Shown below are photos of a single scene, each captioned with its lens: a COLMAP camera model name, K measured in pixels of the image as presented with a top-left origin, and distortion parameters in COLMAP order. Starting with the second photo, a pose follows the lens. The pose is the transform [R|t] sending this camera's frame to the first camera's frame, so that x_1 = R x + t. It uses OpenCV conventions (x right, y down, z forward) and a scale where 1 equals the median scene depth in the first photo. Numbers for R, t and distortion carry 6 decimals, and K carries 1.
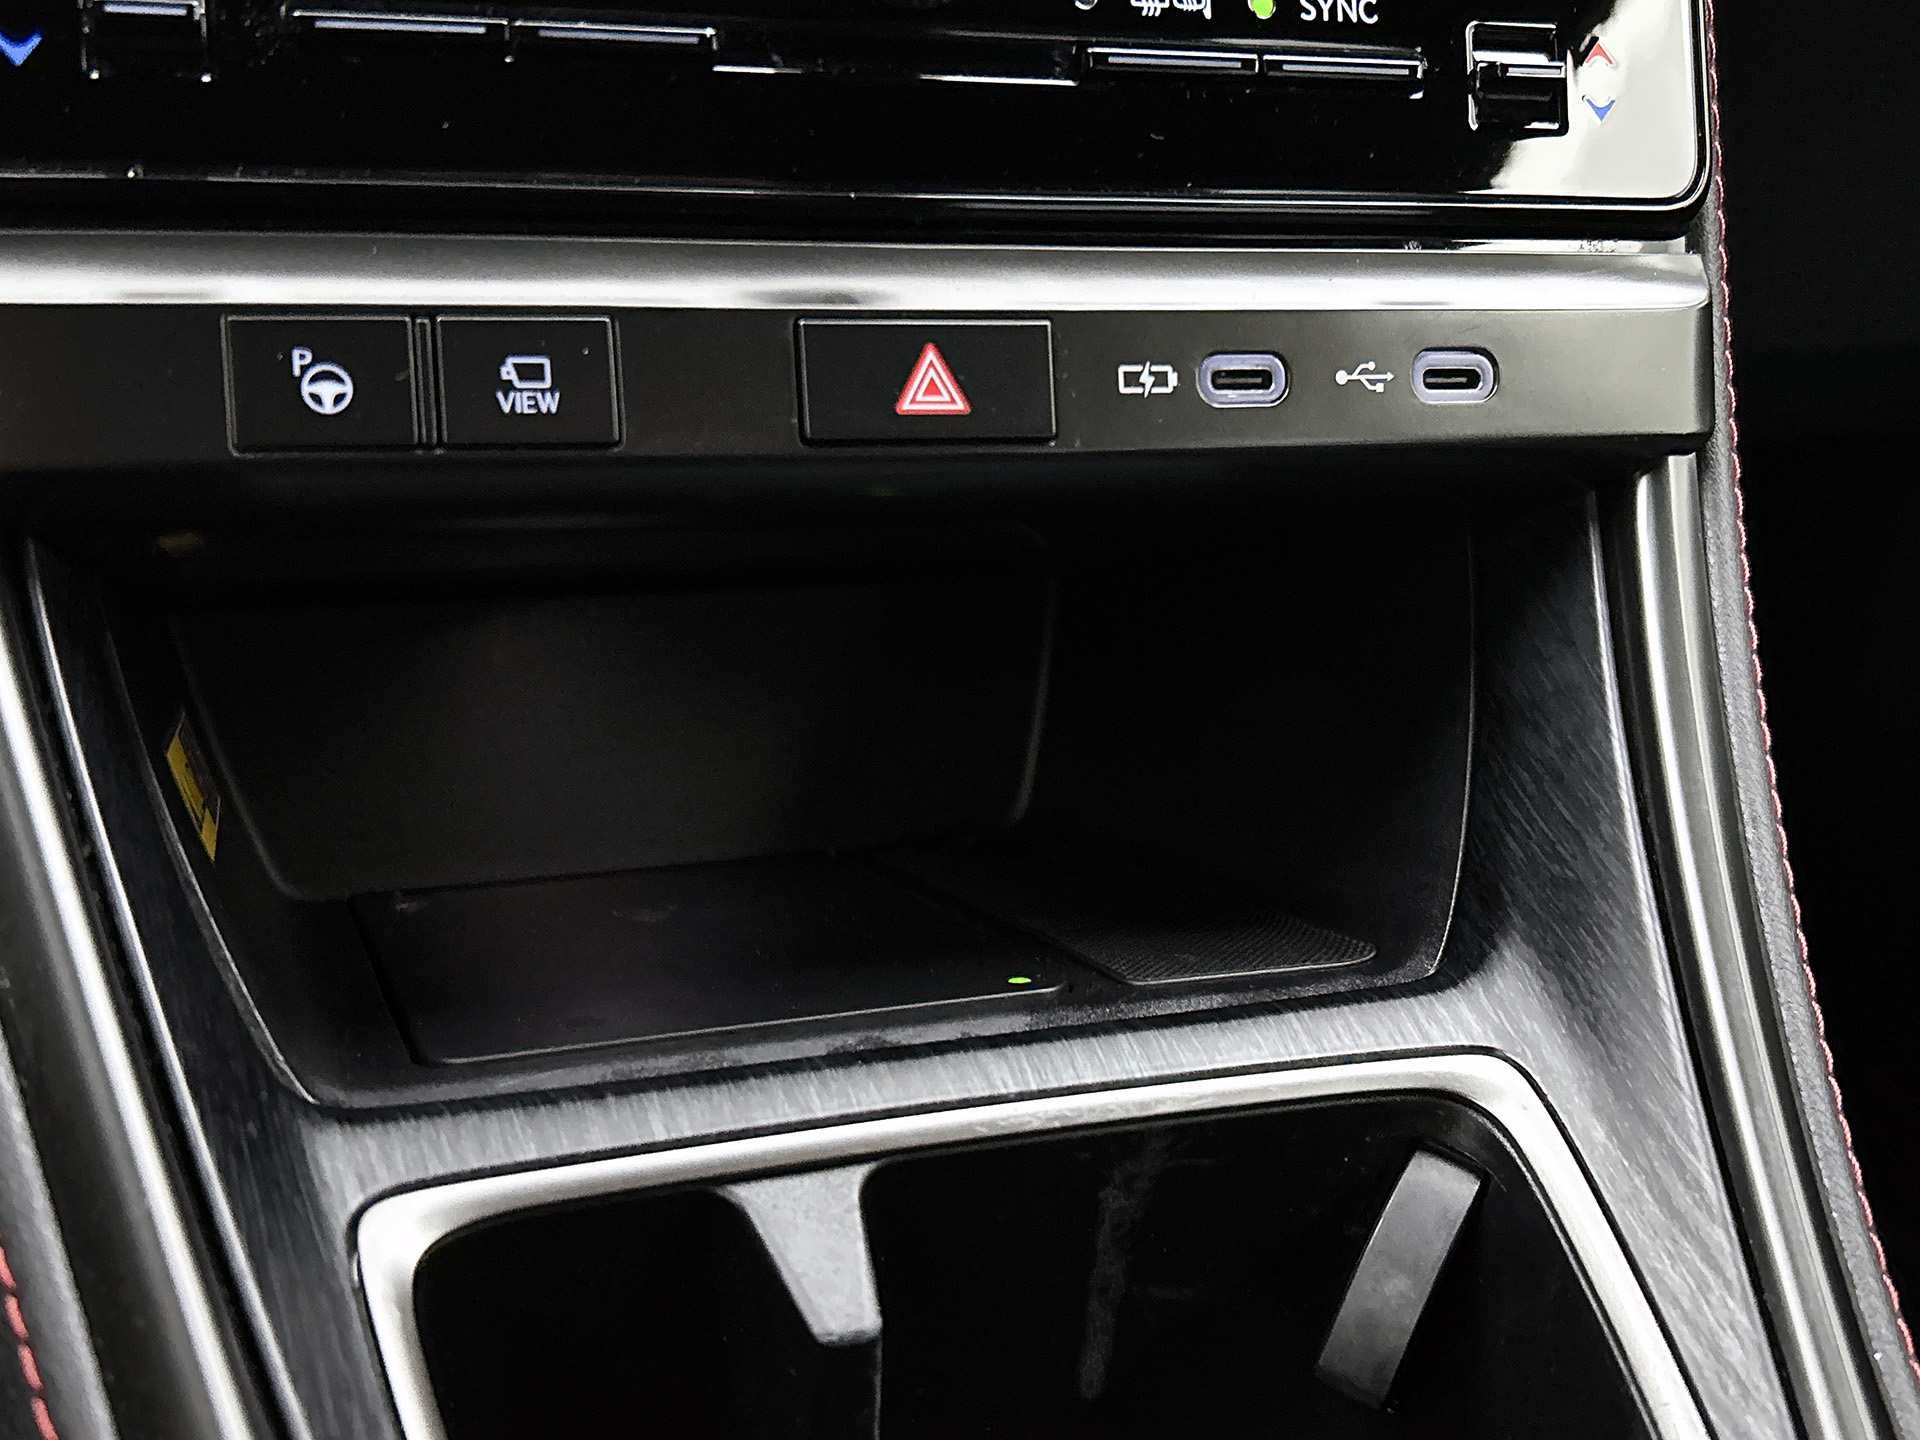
lens RADIAL K [[2108.8, 0, 945.5], [0, 2108.8, 677.6], [0, 0, 1]] dist [0.036182, 0.000000]
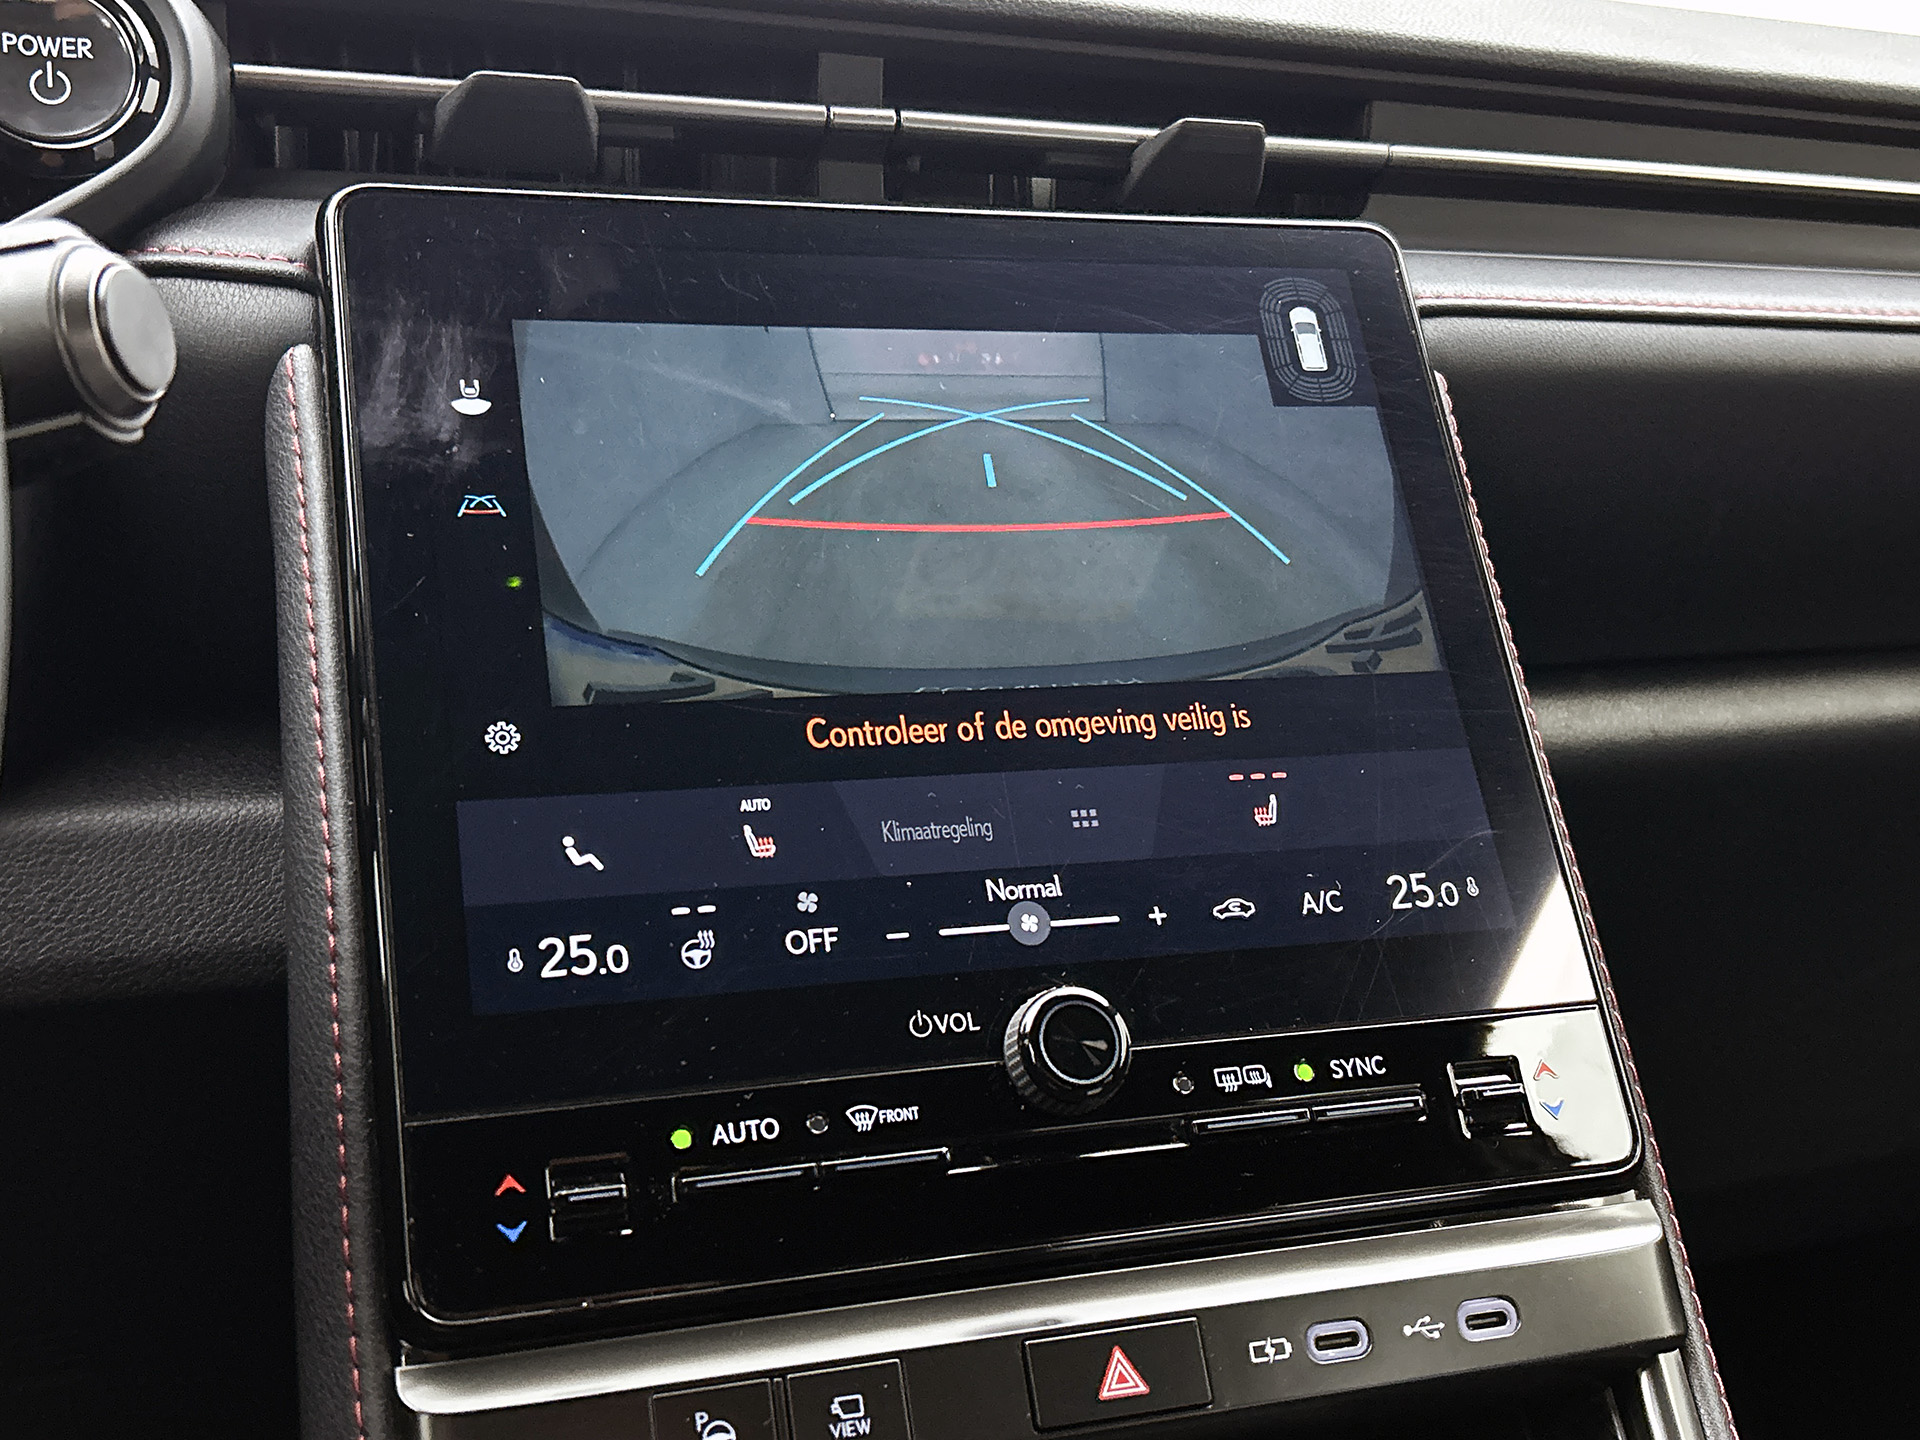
lens RADIAL K [[2108.8, 0, 965.8], [0, 2108.8, 723.1], [0, 0, 1]] dist [0.036182, 0.000000]
pose [[0.993858, -0.110432, 0.007097, -0.069146], [0.105818, 0.929656, -0.352906, -0.053643], [0.032374, 0.351489, 0.935632, -0.467990]]
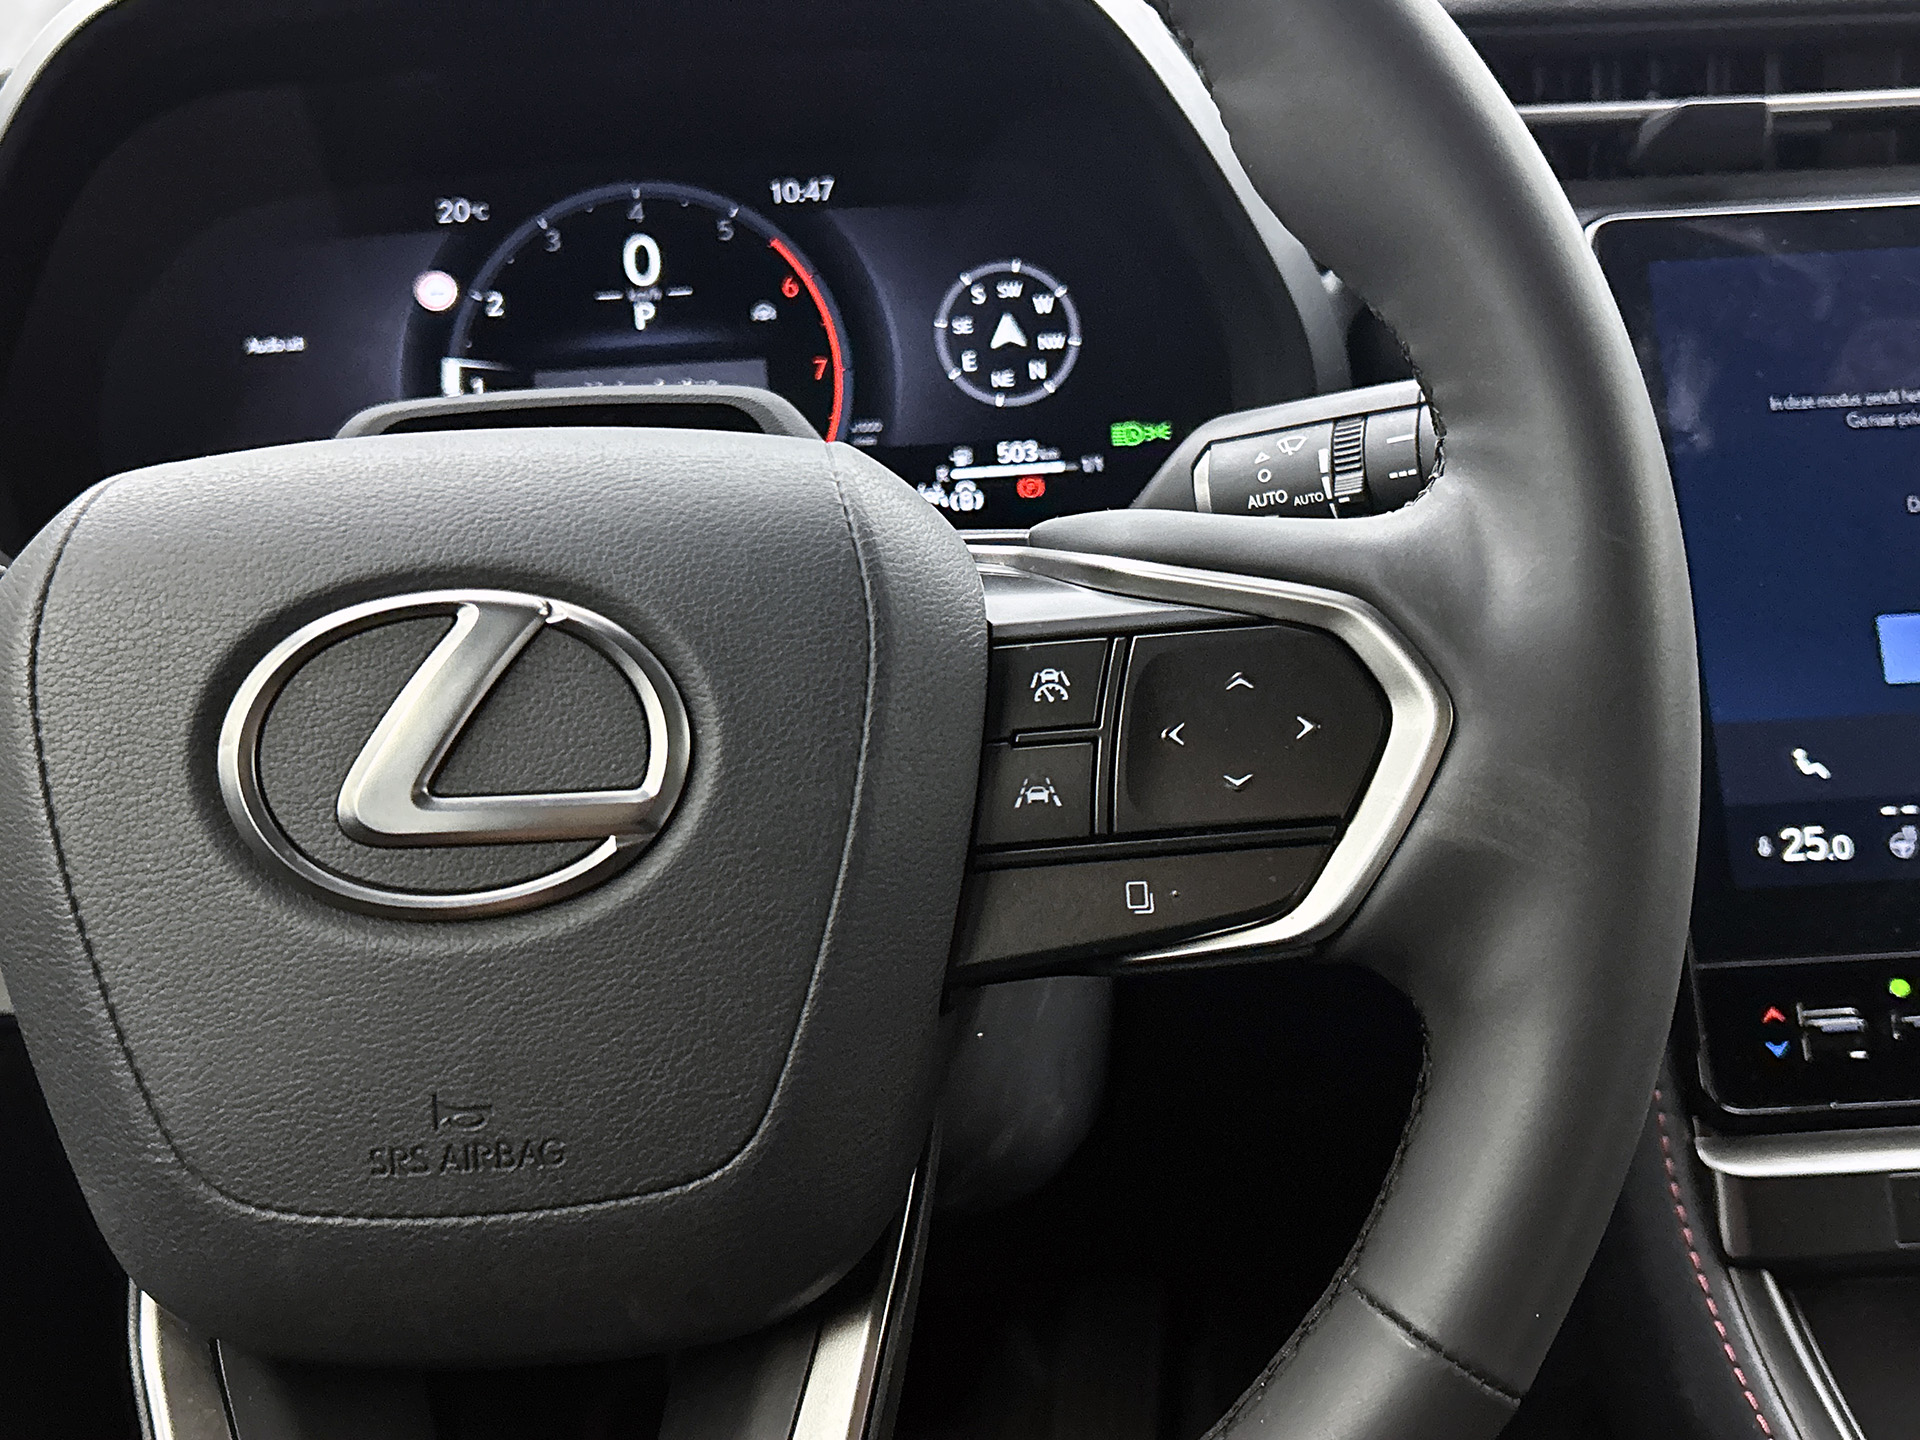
lens RADIAL K [[2108.8, 0, 961.9], [0, 2108.8, 723.2], [0, 0, 1]] dist [0.036182, 0.000000]
pose [[0.943326, -0.072989, -0.323742, -0.421016], [-0.000198, 0.975391, -0.220483, -0.124301], [0.331868, 0.208052, 0.920097, -1.085093]]
